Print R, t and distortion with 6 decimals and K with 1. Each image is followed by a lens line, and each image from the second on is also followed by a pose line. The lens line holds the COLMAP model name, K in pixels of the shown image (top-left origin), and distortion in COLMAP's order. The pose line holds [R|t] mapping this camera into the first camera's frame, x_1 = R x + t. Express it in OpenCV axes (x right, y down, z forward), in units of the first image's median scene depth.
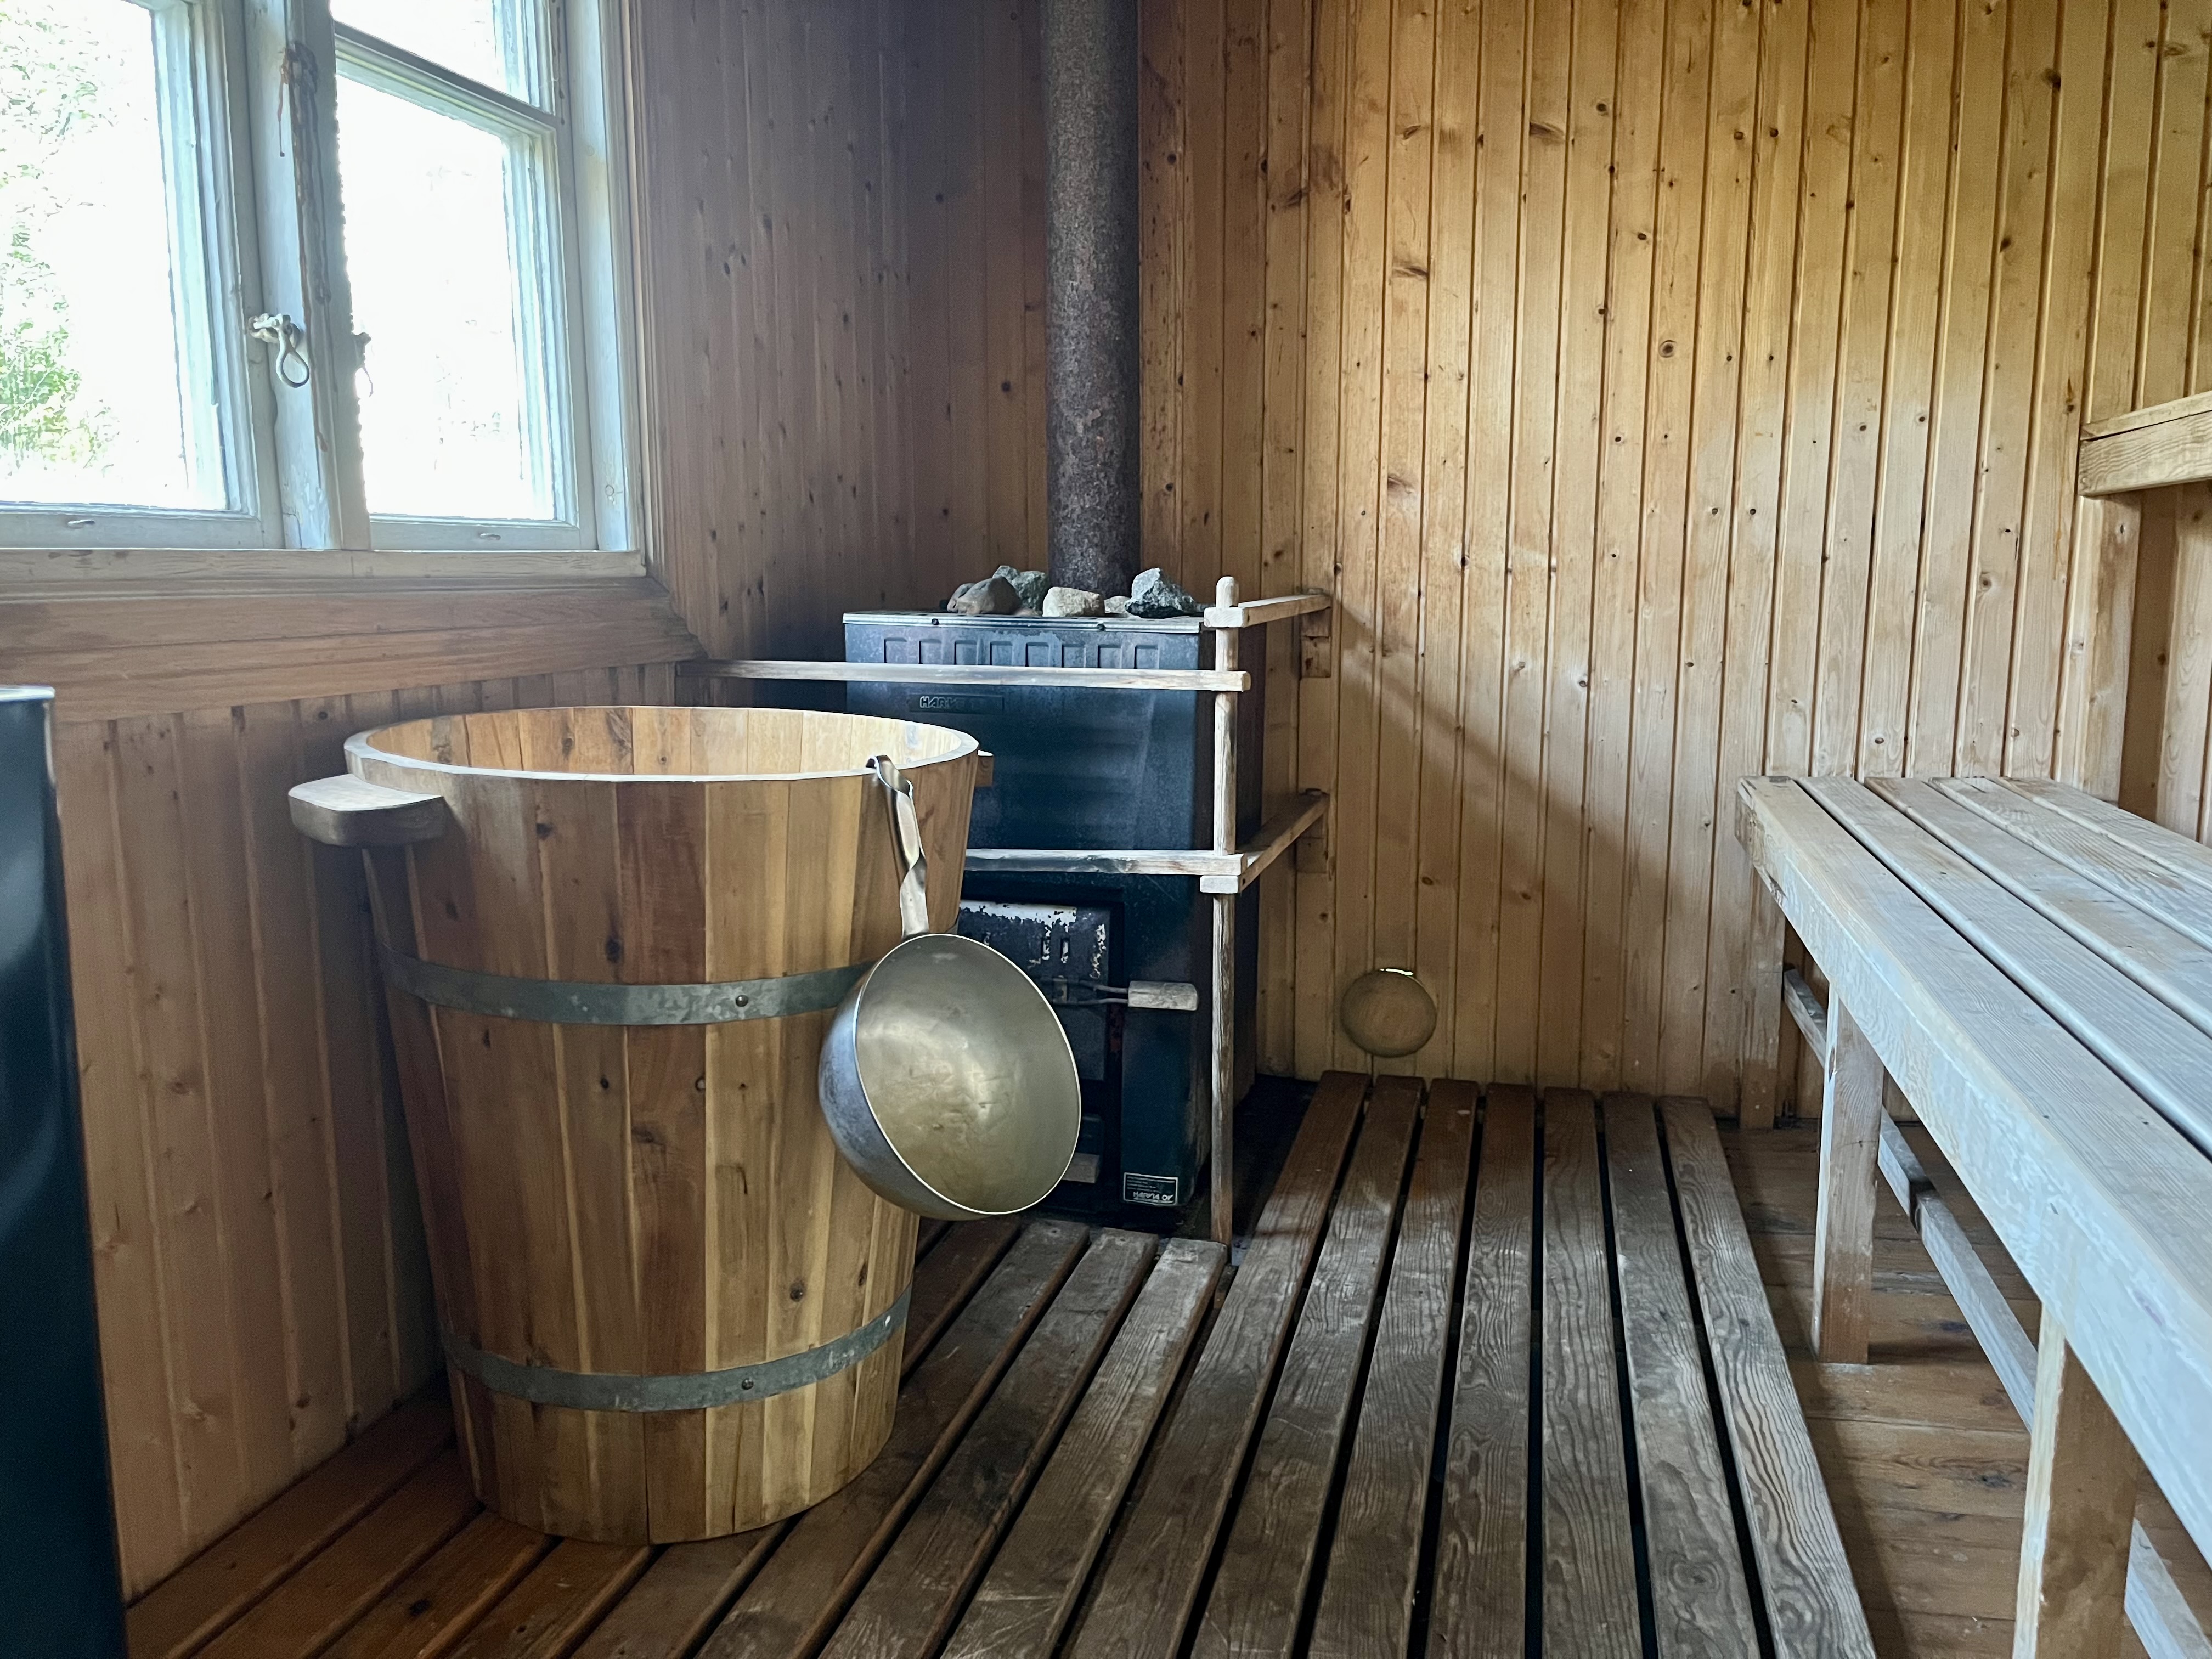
lens RADIAL K [[1680.8, 0, 1108.0], [0, 1680.8, 838.1], [0, 0, 1]] dist [0.044941, -0.069885]
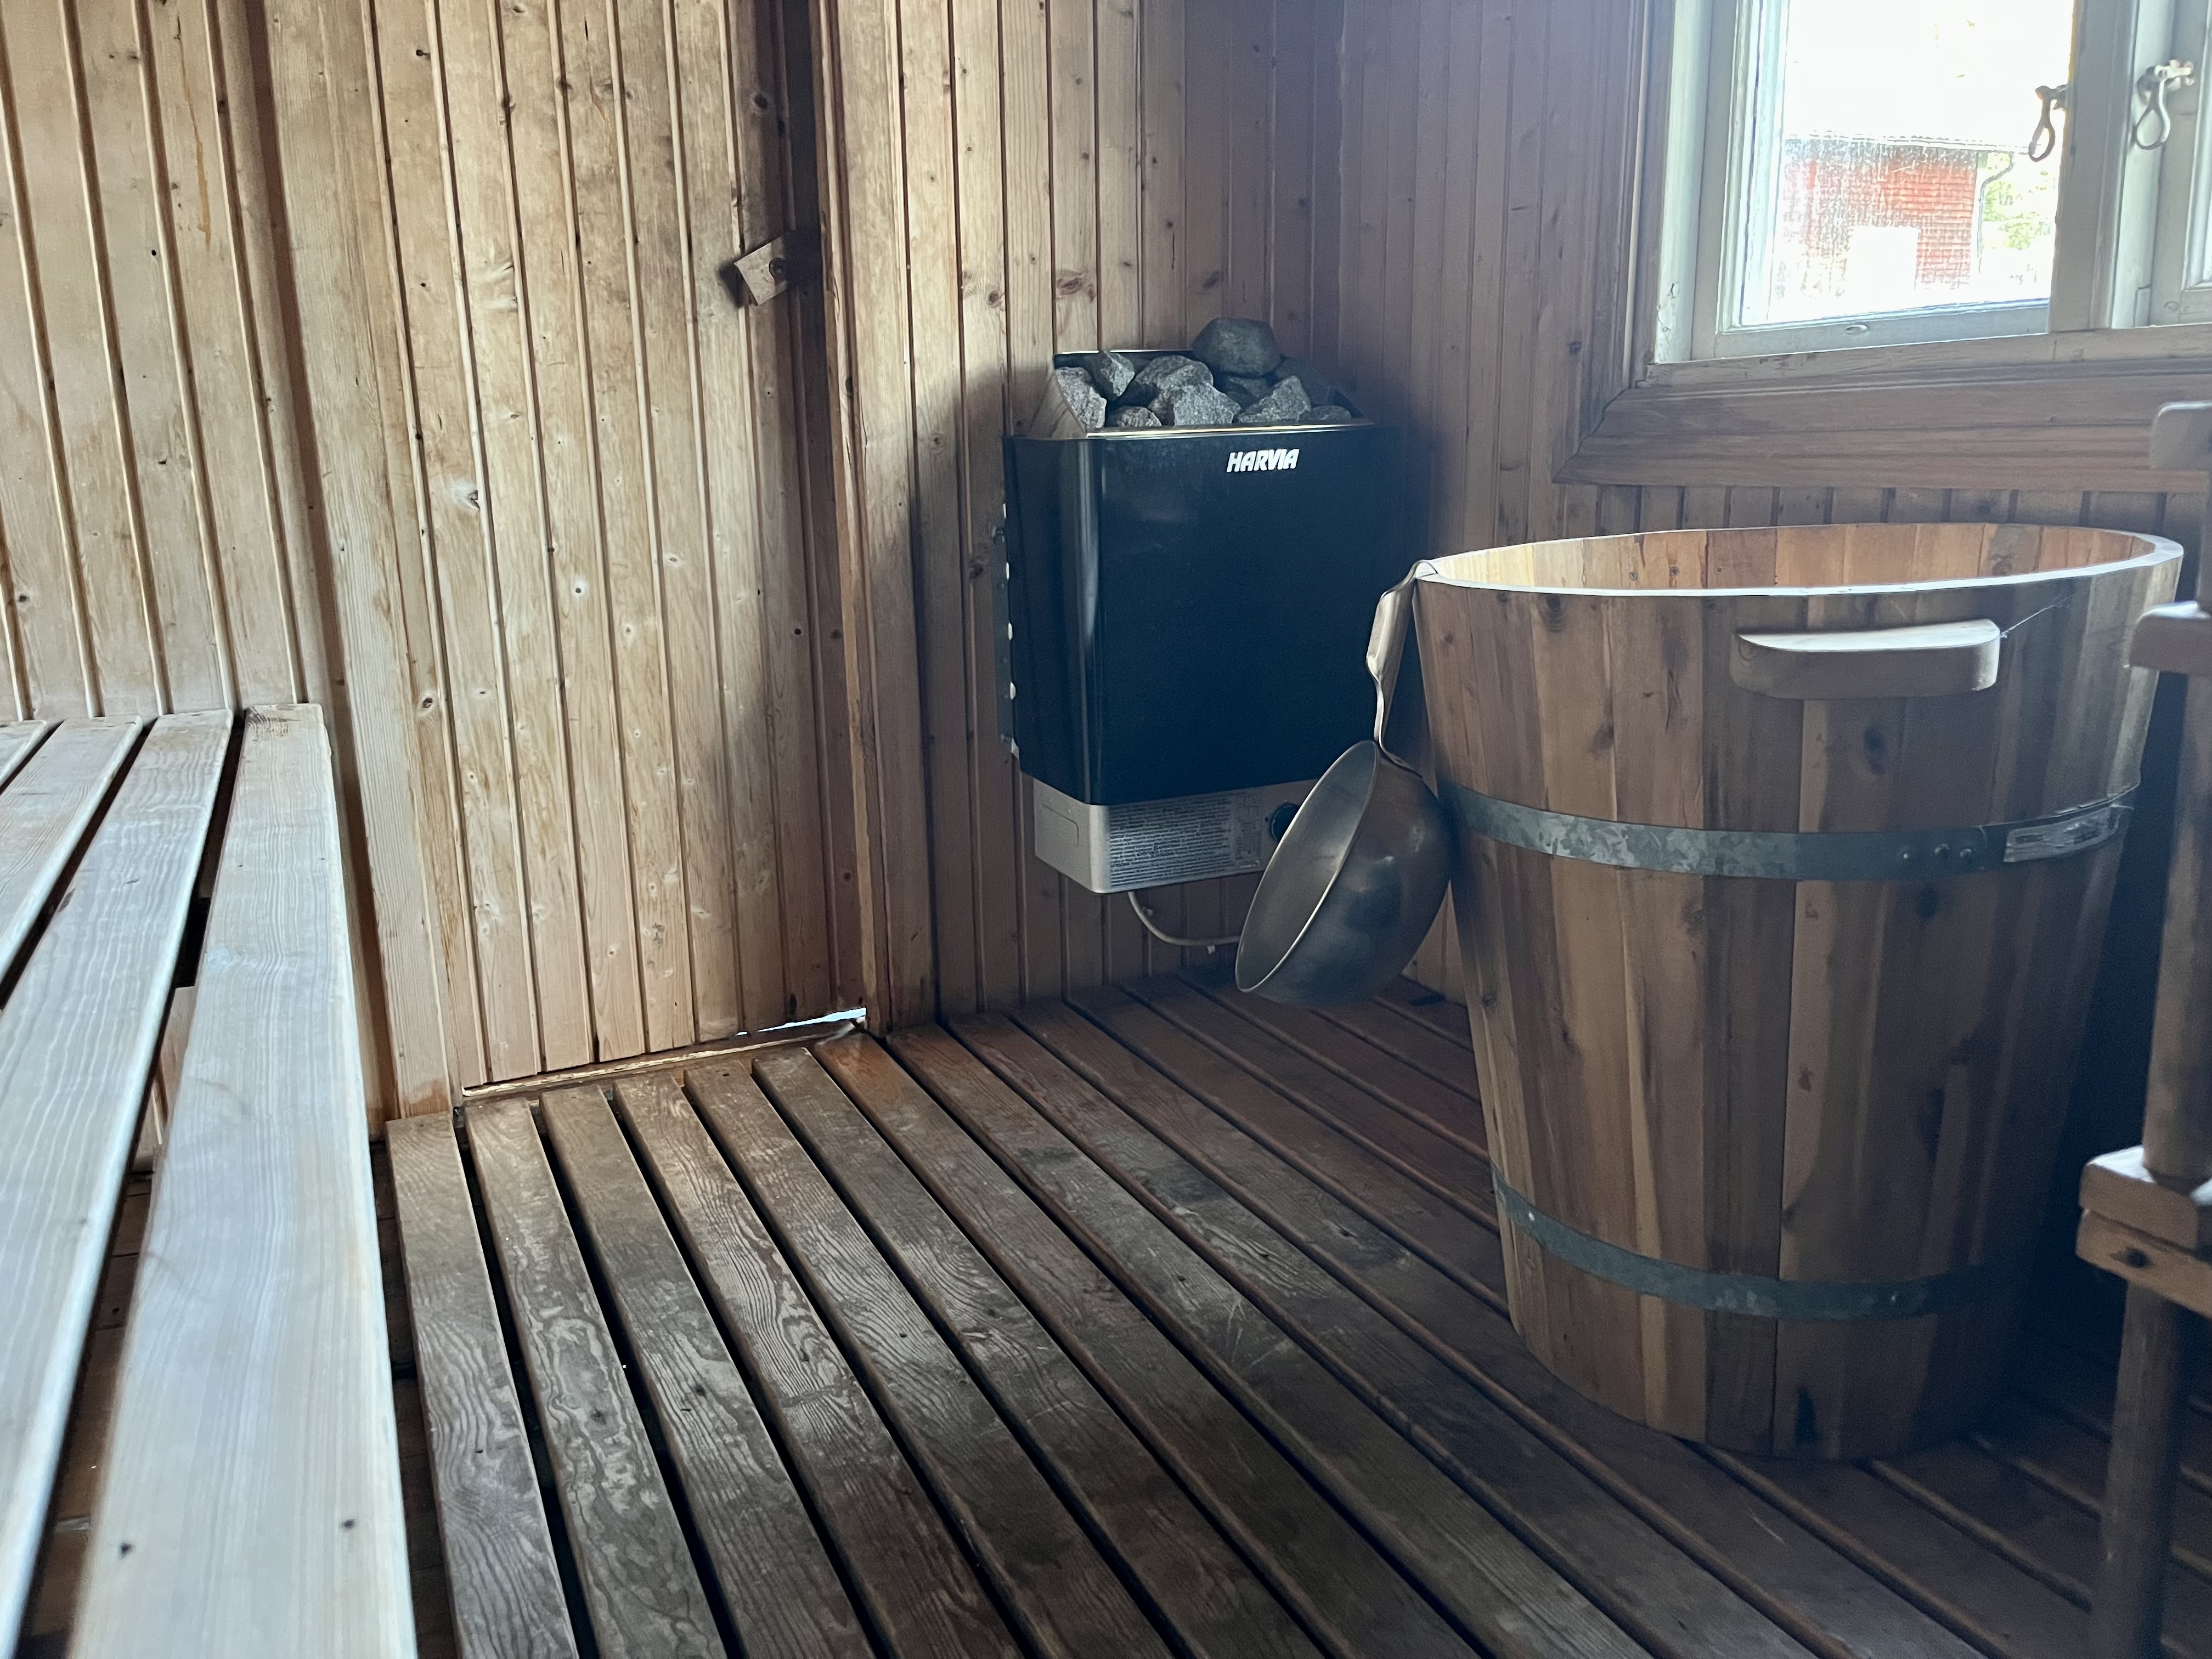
lens RADIAL K [[1680.8, 0, 1103.1], [0, 1680.8, 821.0], [0, 0, 1]] dist [0.044941, -0.069885]
pose [[-0.774536, 0.164500, -0.610765, 0.597267], [-0.069067, 0.937822, 0.340176, -0.215056], [0.628747, 0.305662, -0.715016, 1.531838]]
